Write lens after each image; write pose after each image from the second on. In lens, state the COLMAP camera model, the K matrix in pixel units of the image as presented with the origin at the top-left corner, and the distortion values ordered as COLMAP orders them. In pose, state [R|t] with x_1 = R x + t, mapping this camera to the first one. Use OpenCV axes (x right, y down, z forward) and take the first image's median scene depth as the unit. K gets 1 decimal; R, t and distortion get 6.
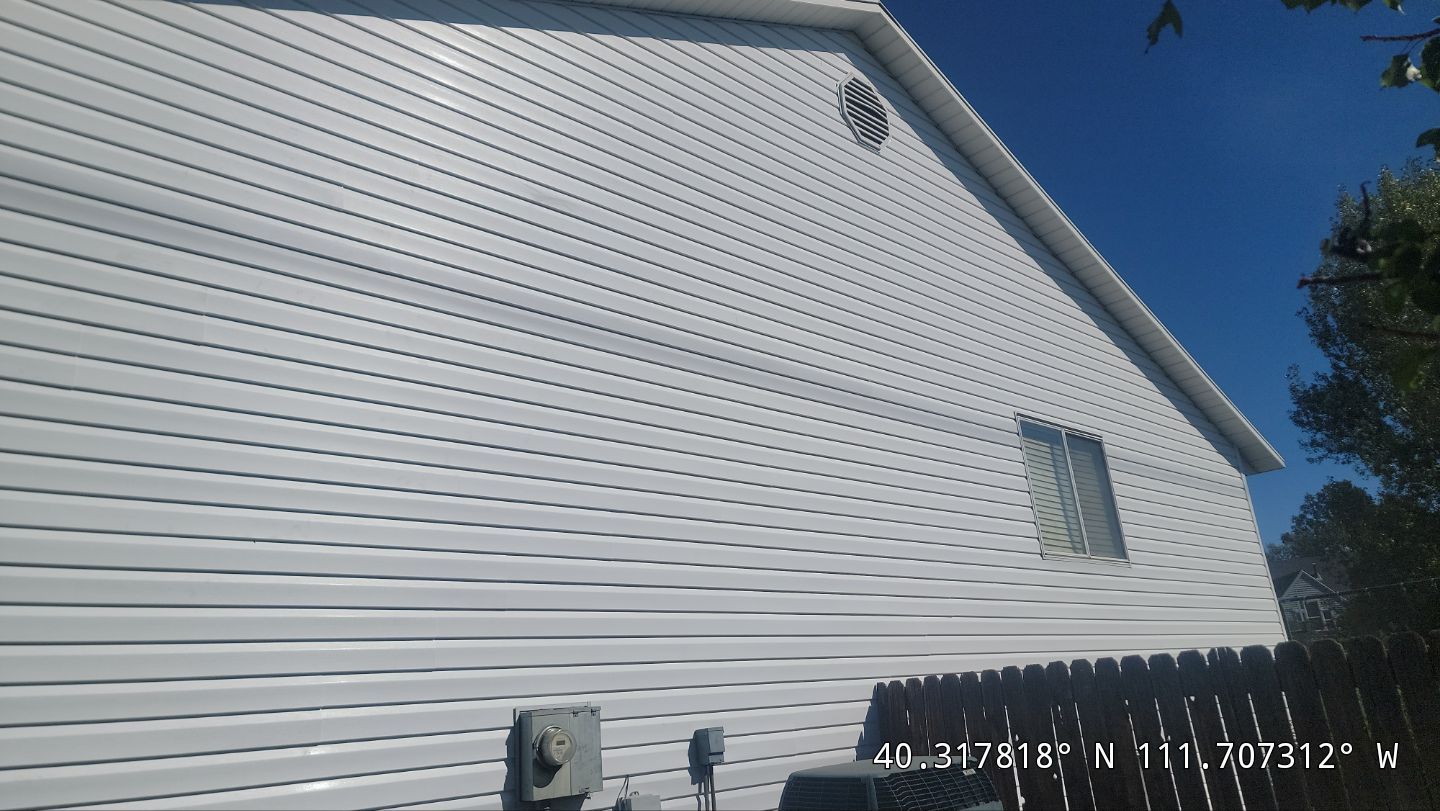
lens RADIAL K [[1085.4, 0, 720.3], [0, 1085.4, 398.8], [0, 0, 1]] dist [0.073171, -0.061002]
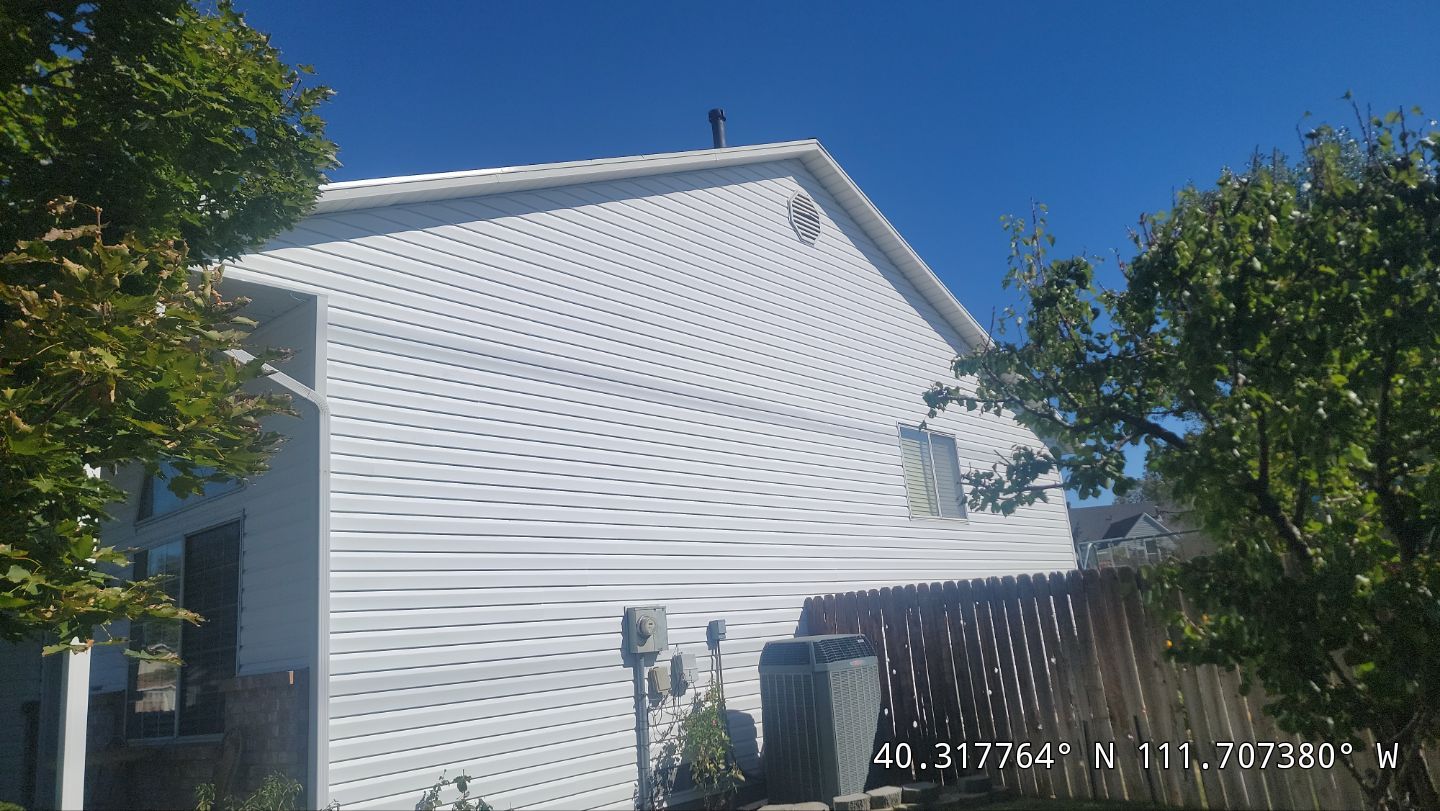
lens RADIAL K [[1085.4, 0, 719.6], [0, 1085.4, 407.2], [0, 0, 1]] dist [0.073171, -0.061002]
pose [[0.995260, 0.022623, 0.094584, -0.152070], [-0.029104, 0.997280, 0.067719, -0.137089], [-0.092794, -0.070150, 0.993211, -0.614126]]
